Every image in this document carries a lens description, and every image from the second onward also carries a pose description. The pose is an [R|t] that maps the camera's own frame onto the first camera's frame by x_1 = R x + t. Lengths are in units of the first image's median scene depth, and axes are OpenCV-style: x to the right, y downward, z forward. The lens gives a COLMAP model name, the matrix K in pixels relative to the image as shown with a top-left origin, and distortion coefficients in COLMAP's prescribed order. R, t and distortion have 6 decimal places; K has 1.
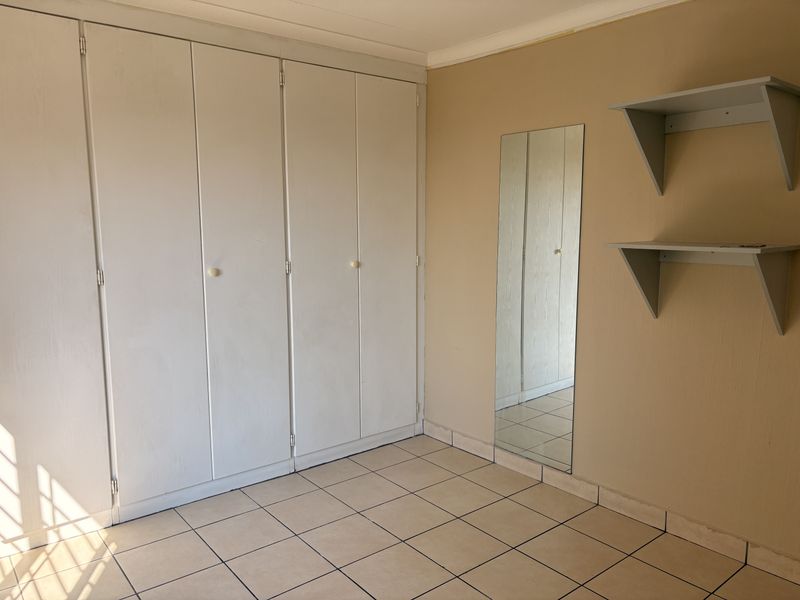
lens RADIAL K [[600.9, 0, 401.0], [0, 600.9, 297.1], [0, 0, 1]] dist [0.069487, -0.097173]
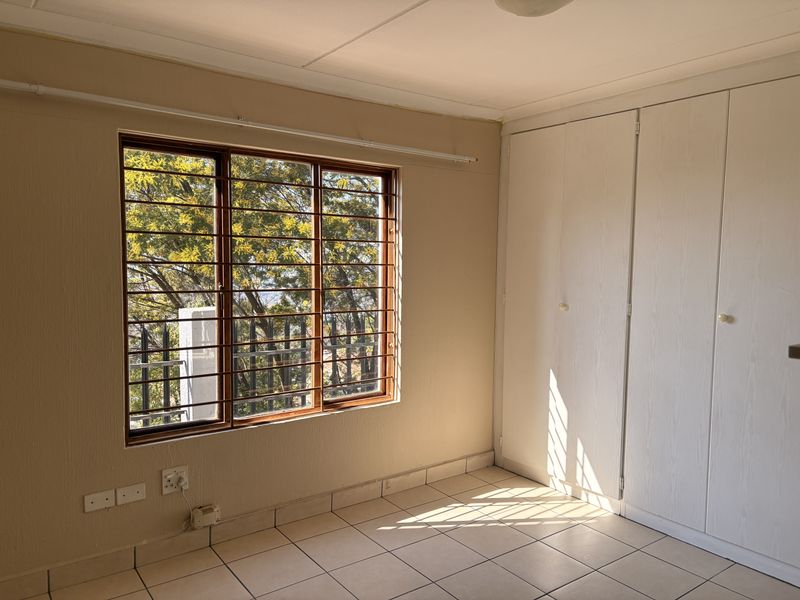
lens RADIAL K [[600.9, 0, 401.0], [0, 600.9, 297.1], [0, 0, 1]] dist [0.069487, -0.097173]
pose [[-0.047302, 0.065246, -0.996747, 0.762370], [-0.143773, 0.987029, 0.071432, -0.079294], [0.988480, 0.146684, -0.037307, 0.590355]]
